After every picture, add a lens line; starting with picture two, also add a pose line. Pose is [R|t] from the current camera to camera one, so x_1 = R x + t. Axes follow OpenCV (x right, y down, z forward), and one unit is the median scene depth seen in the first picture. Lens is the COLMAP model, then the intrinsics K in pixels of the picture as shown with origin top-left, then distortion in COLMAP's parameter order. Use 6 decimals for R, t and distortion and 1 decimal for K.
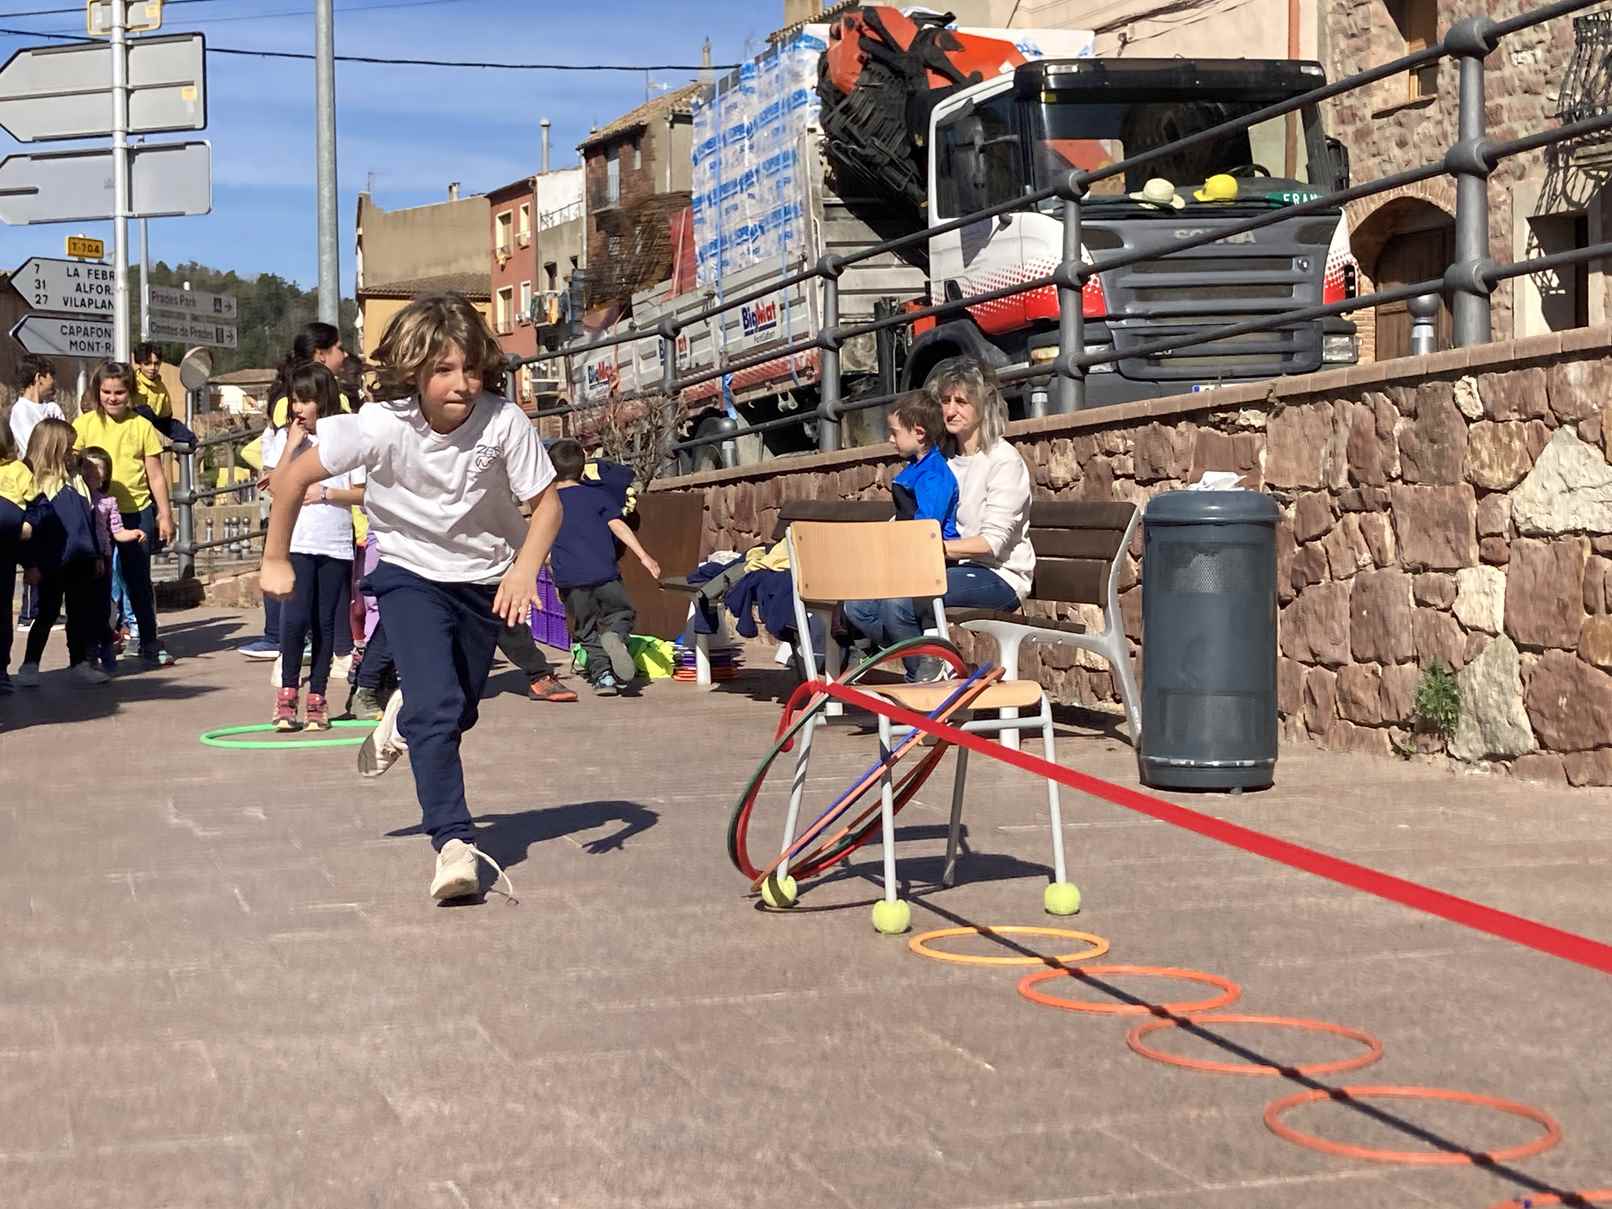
lens RADIAL K [[2496.9, 0, 762.1], [0, 2496.9, 548.1], [0, 0, 1]] dist [0.056358, 0.000000]
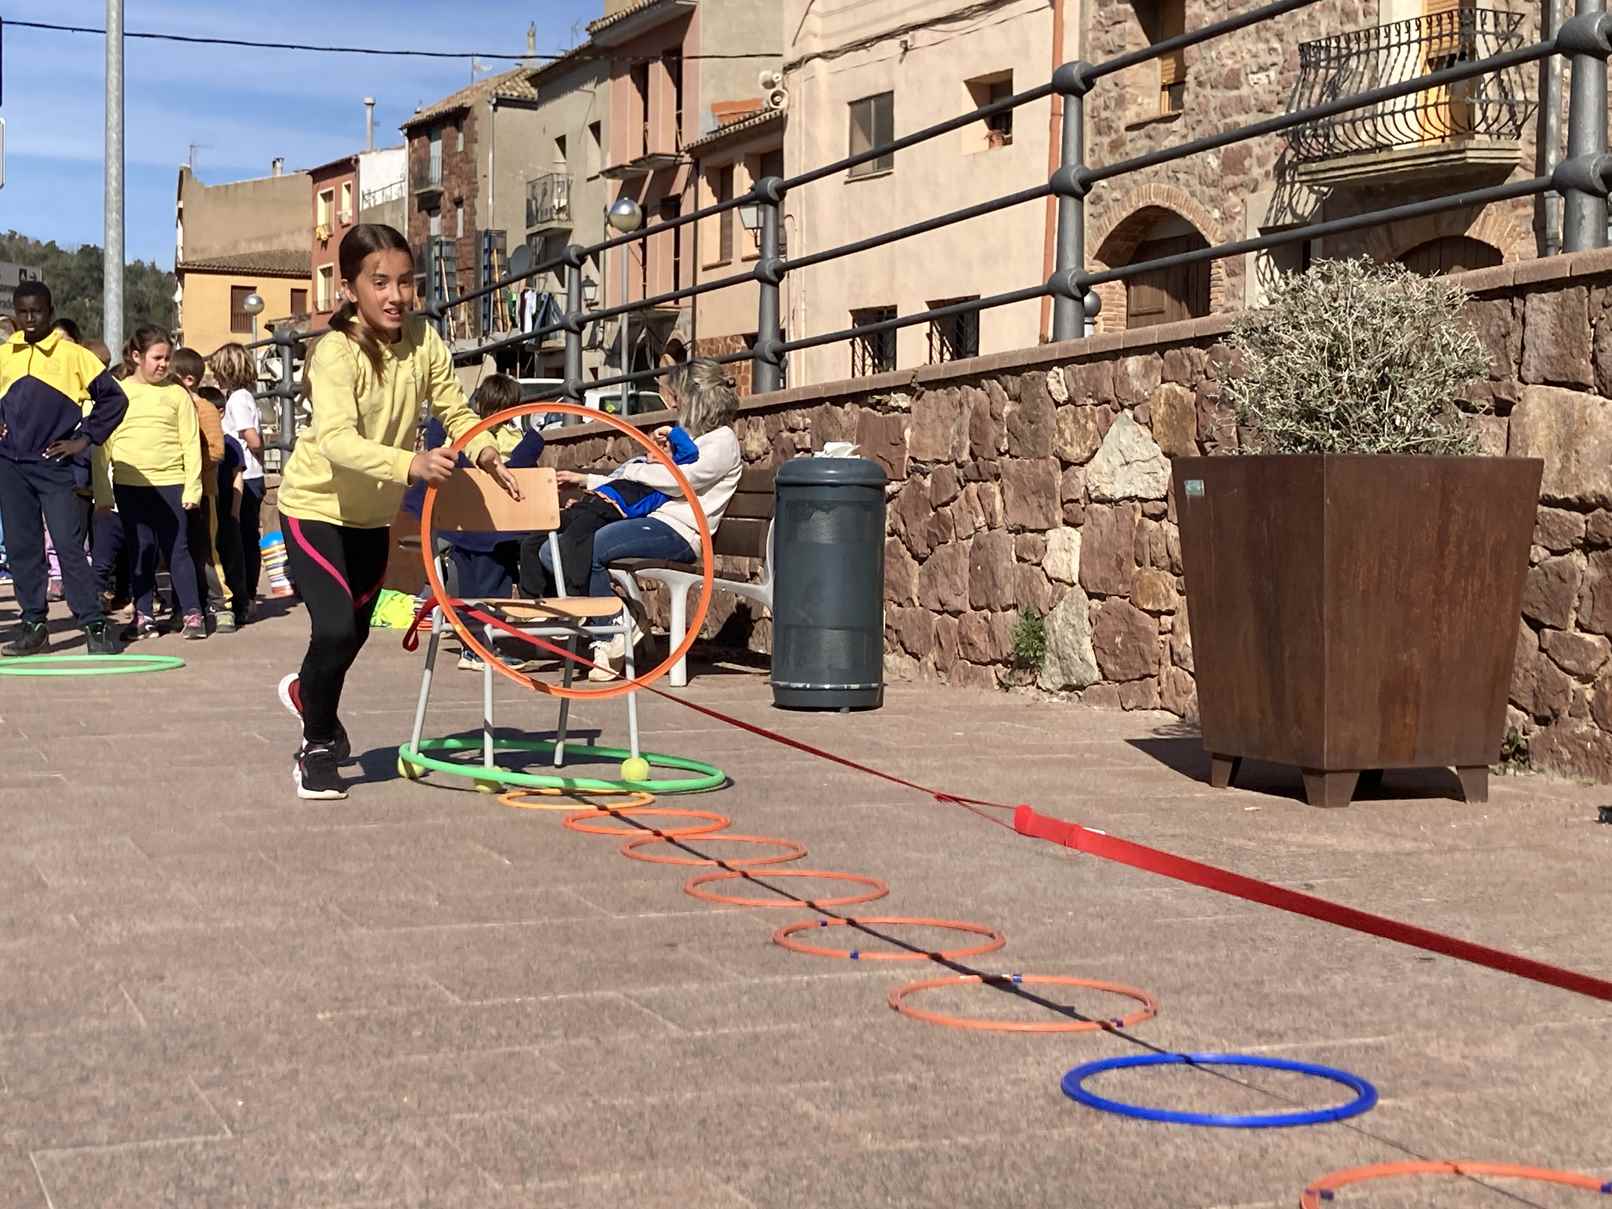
lens RADIAL K [[2496.9, 0, 785.0], [0, 2496.9, 570.0], [0, 0, 1]] dist [0.056358, 0.000000]
pose [[0.996884, 0.017695, 0.076866, 0.060002], [-0.018736, 0.999742, 0.012846, 0.013569], [-0.076619, -0.014246, 0.996959, -0.155878]]
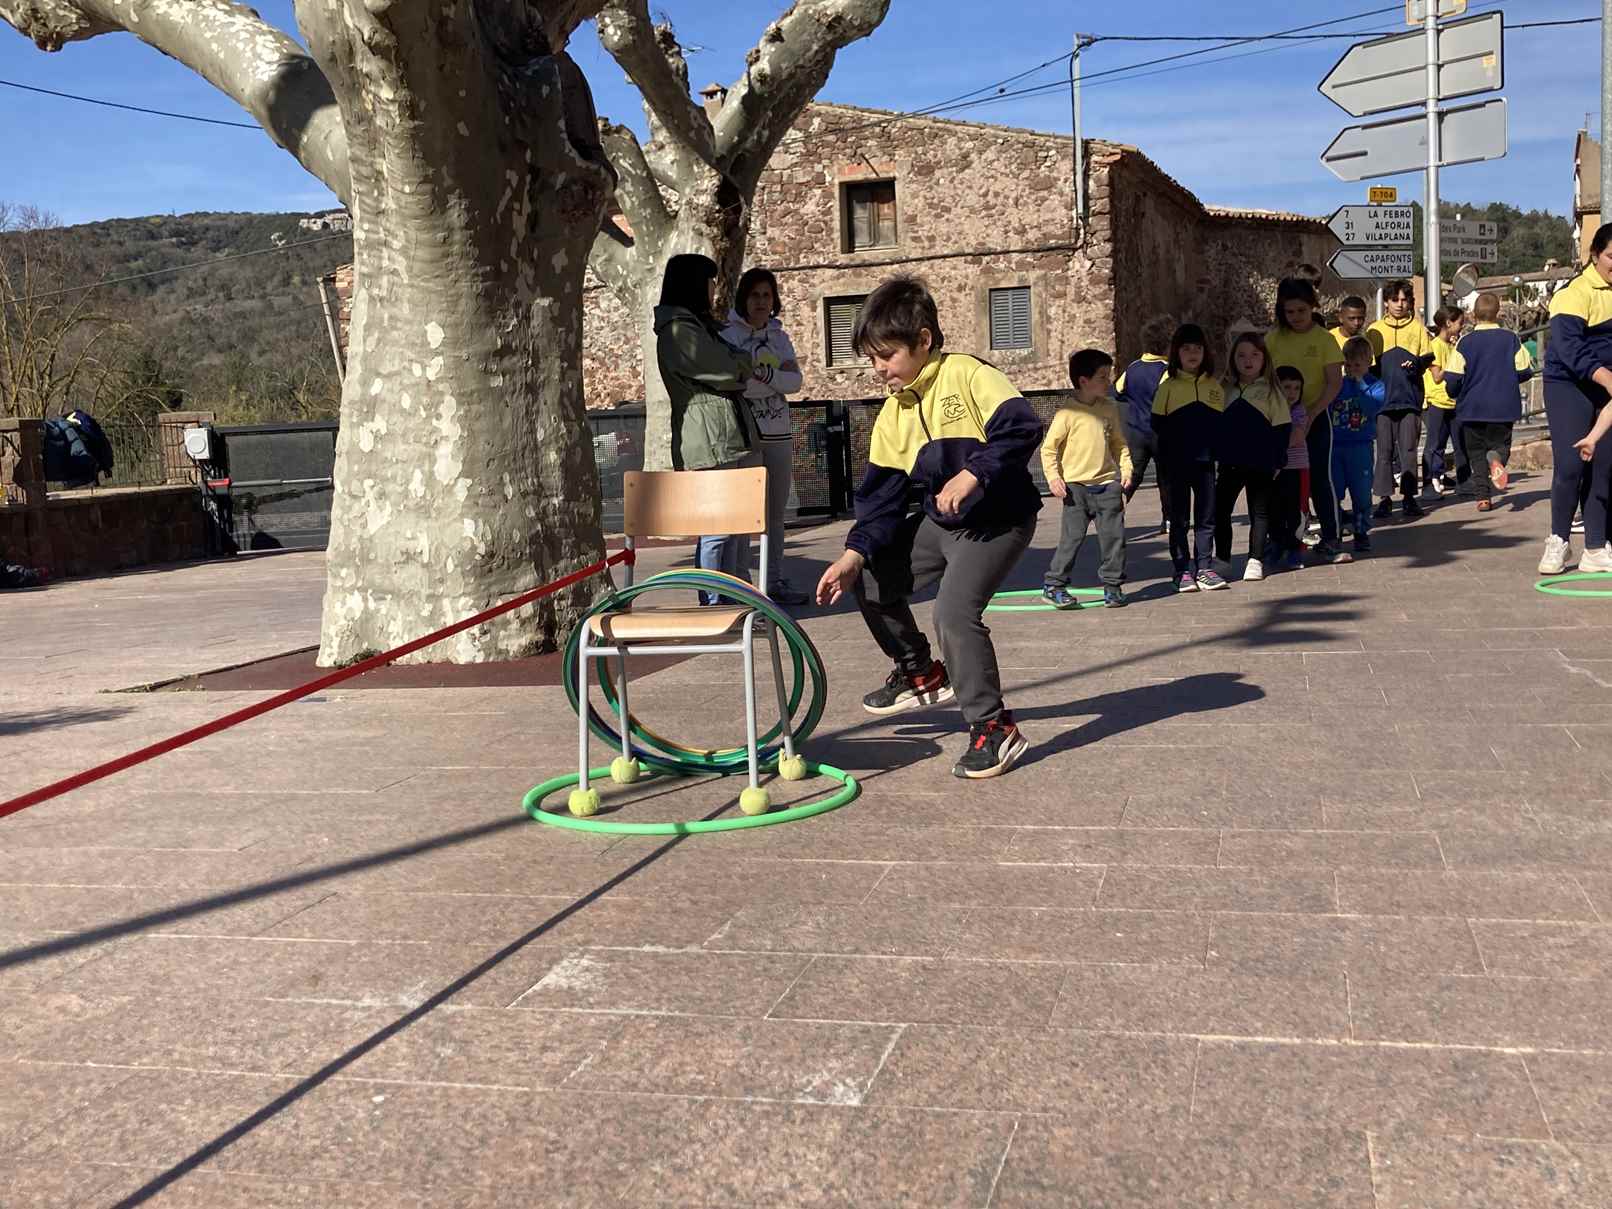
lens RADIAL K [[1796.2, 0, 825.7], [0, 1796.2, 583.7], [0, 0, 1]] dist [0.009896, 0.000000]
pose [[0.852308, 0.017177, -0.522758, -0.076223], [0.030997, 0.996045, 0.083265, -0.011846], [0.522121, -0.087172, 0.848405, 0.077988]]
